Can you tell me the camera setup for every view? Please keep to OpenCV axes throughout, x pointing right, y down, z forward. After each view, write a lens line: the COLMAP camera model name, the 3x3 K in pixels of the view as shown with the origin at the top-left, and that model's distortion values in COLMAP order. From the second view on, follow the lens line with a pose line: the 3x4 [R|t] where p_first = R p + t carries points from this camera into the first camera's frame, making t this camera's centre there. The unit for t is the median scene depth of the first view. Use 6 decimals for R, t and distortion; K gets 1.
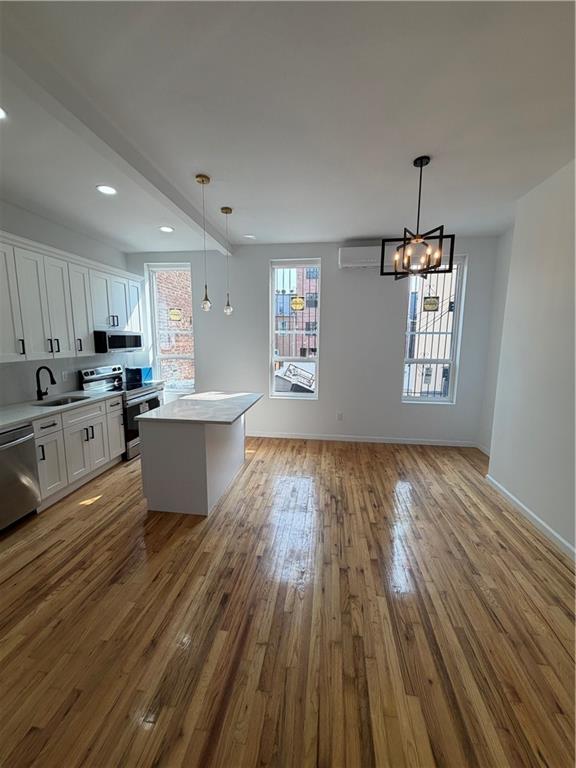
lens RADIAL K [[304.9, 0, 286.4], [0, 304.9, 381.0], [0, 0, 1]] dist [-0.000196, 0.000439]
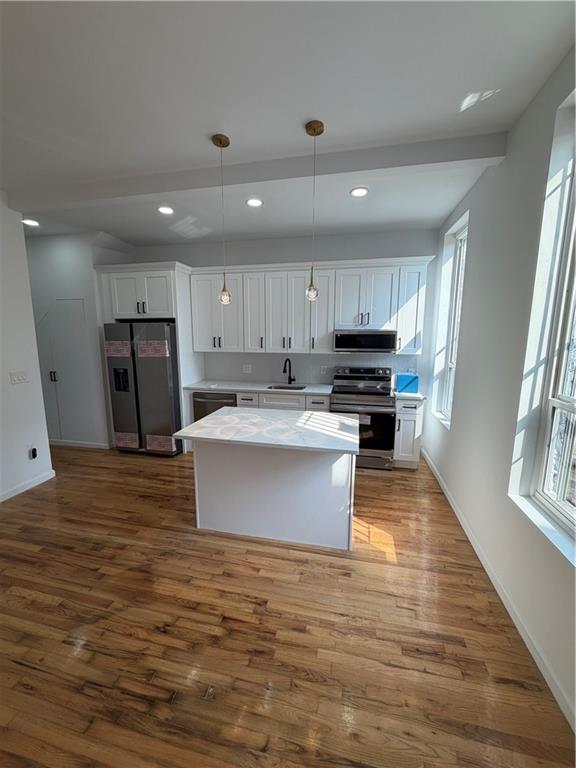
lens RADIAL K [[304.9, 0, 286.4], [0, 304.9, 381.0], [0, 0, 1]] dist [-0.000196, 0.000439]
pose [[-0.089081, 0.146022, -0.985262, 0.500112], [-0.145793, 0.976629, 0.157924, -0.159457], [0.985296, 0.157713, -0.065710, 1.102303]]
